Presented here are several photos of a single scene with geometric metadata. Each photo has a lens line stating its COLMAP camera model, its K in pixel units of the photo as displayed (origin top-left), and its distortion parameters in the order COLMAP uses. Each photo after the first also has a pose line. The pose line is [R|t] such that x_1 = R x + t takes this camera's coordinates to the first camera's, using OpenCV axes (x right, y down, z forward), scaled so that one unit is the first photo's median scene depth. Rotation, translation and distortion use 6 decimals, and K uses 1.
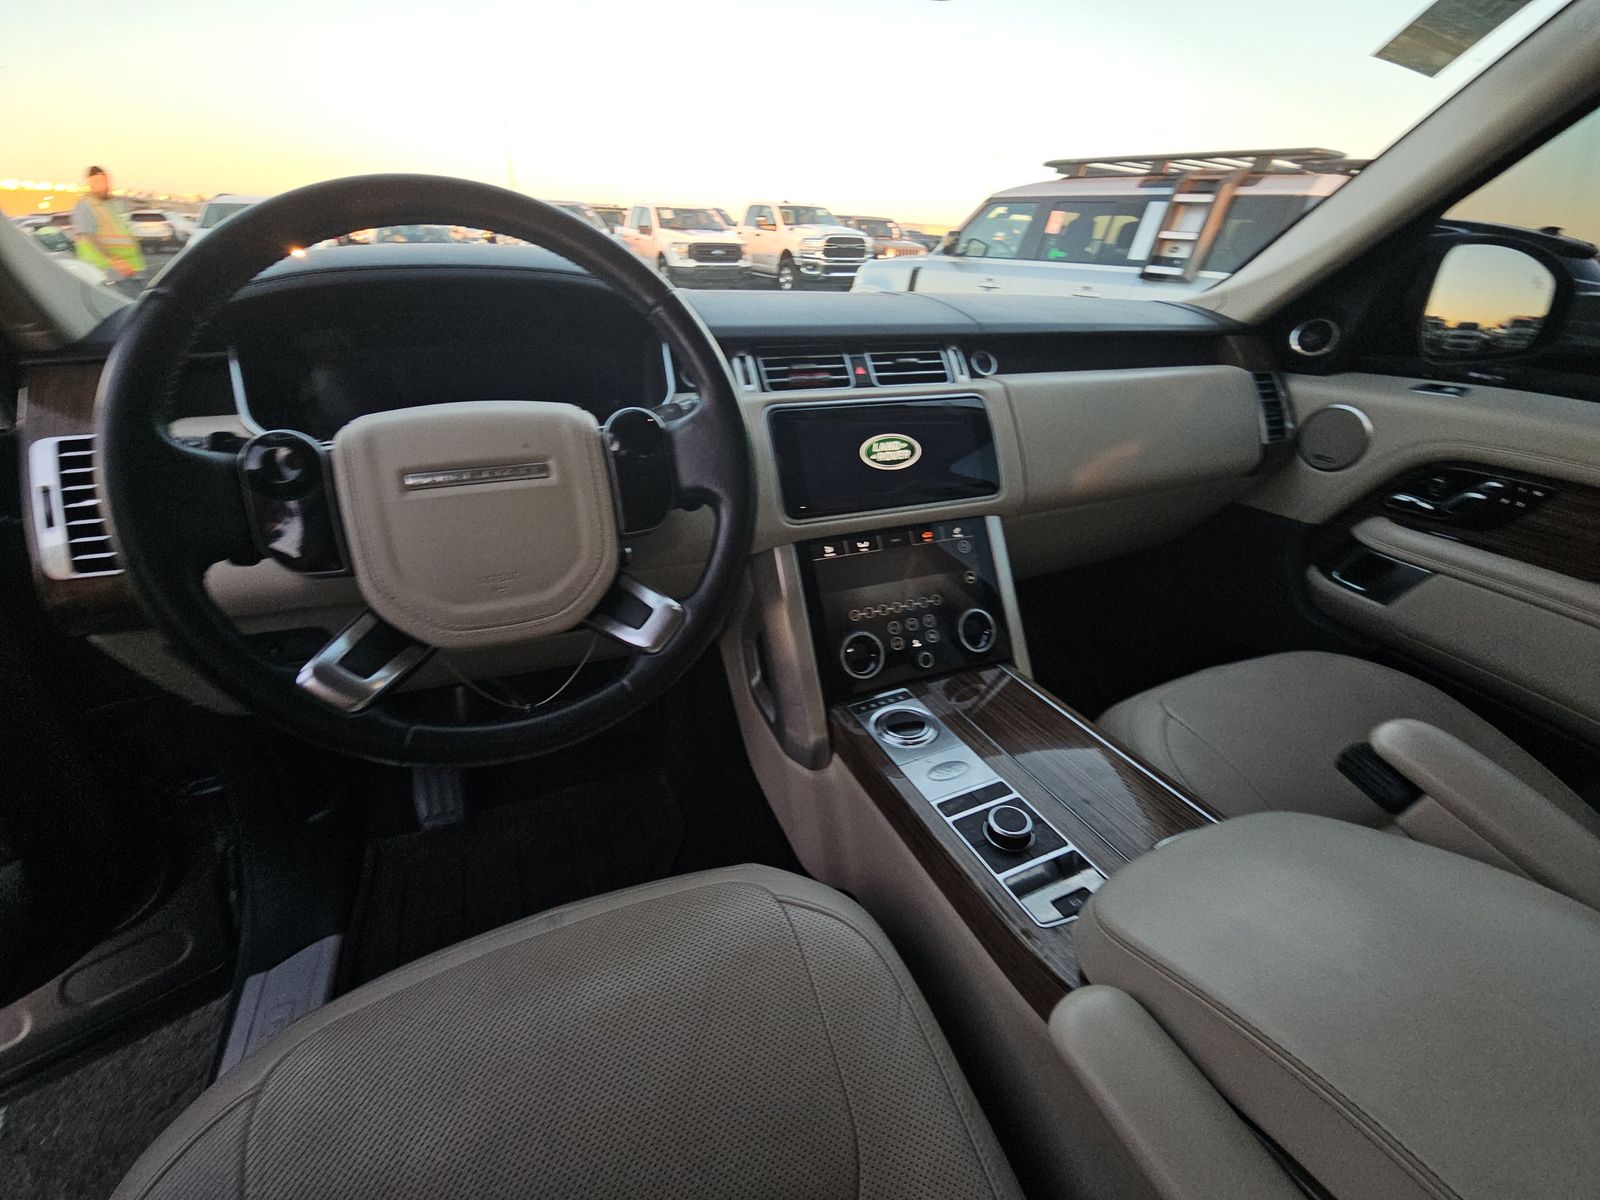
lens RADIAL K [[657.8, 0, 788.1], [0, 657.8, 597.0], [0, 0, 1]] dist [0.010101, -0.011512]
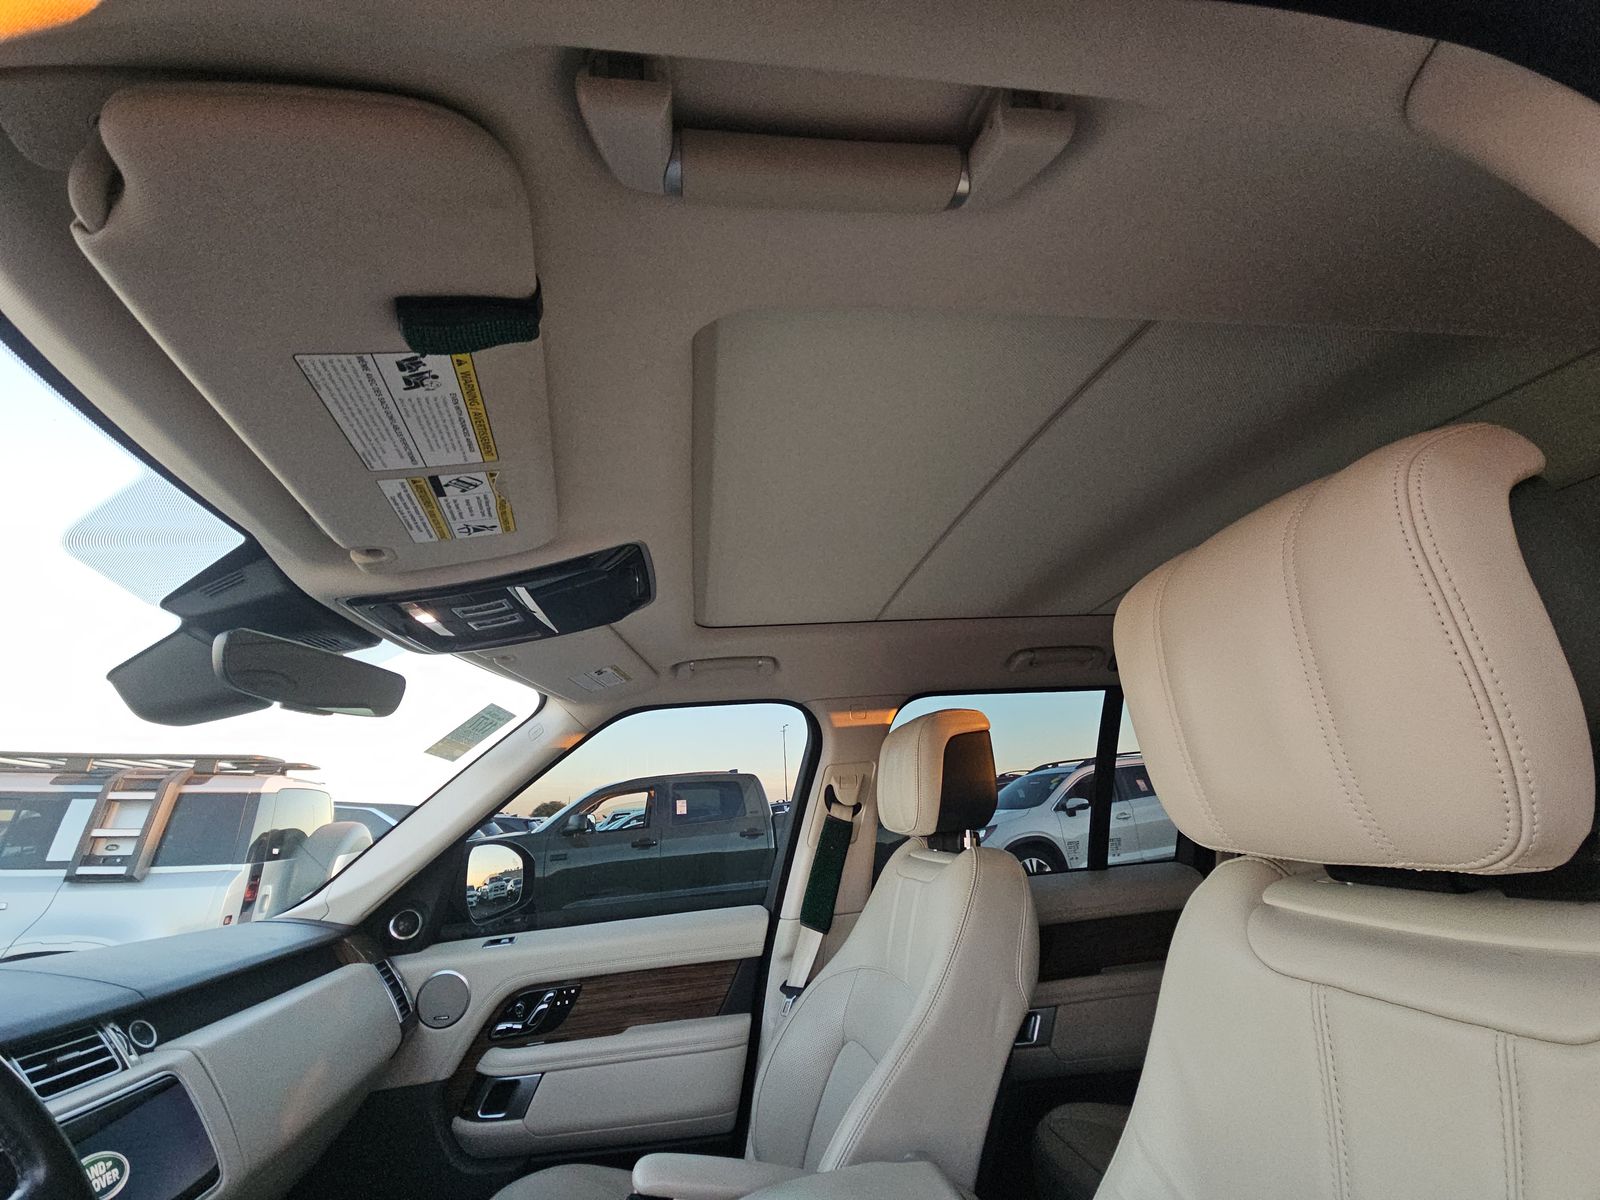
lens RADIAL K [[649.9, 0, 791.2], [0, 649.9, 595.0], [0, 0, 1]] dist [0.009879, -0.009259]
pose [[0.260663, 0.263801, 0.928689, -0.332040], [0.500849, 0.785421, -0.363682, -0.056234], [-0.825352, 0.559931, 0.072606, -0.068450]]
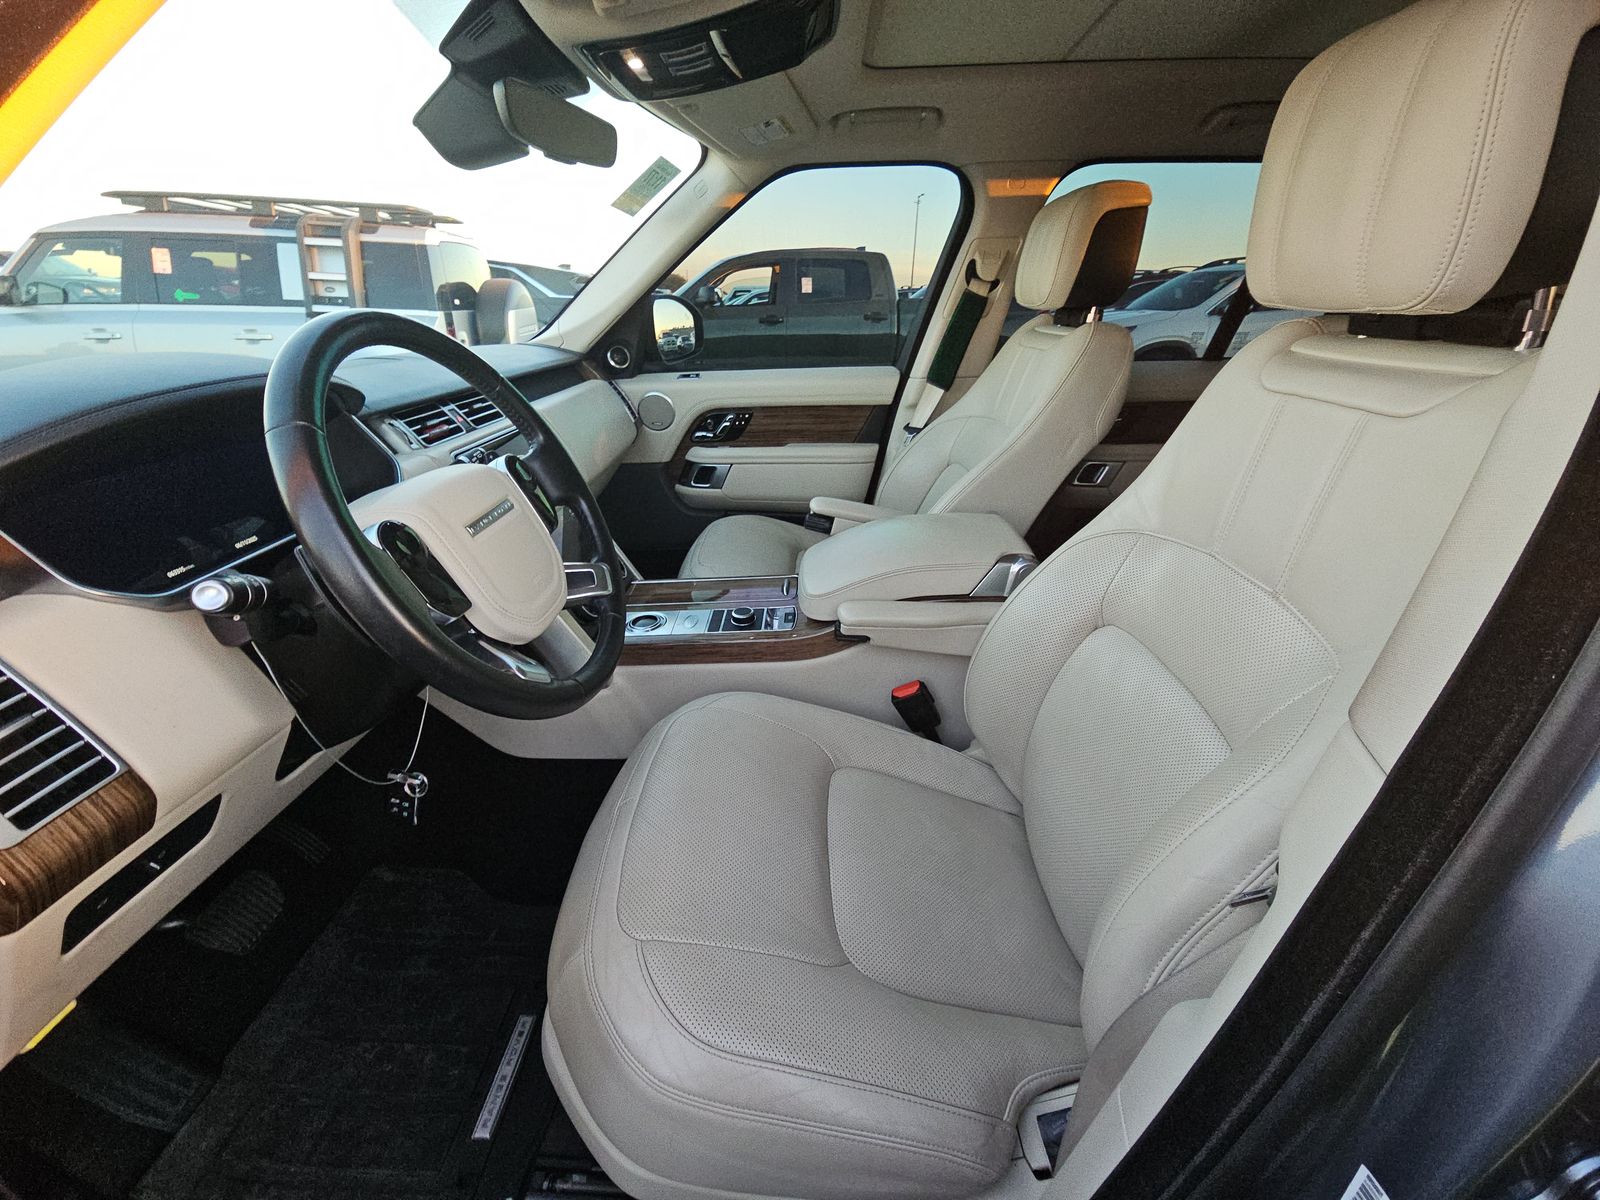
lens RADIAL K [[649.9, 0, 791.2], [0, 649.9, 595.0], [0, 0, 1]] dist [0.009879, -0.009259]
pose [[0.423183, -0.398304, 0.813800, -0.557116], [0.426091, 0.880157, 0.209211, -0.021657], [-0.799602, 0.258218, 0.542182, -0.079988]]
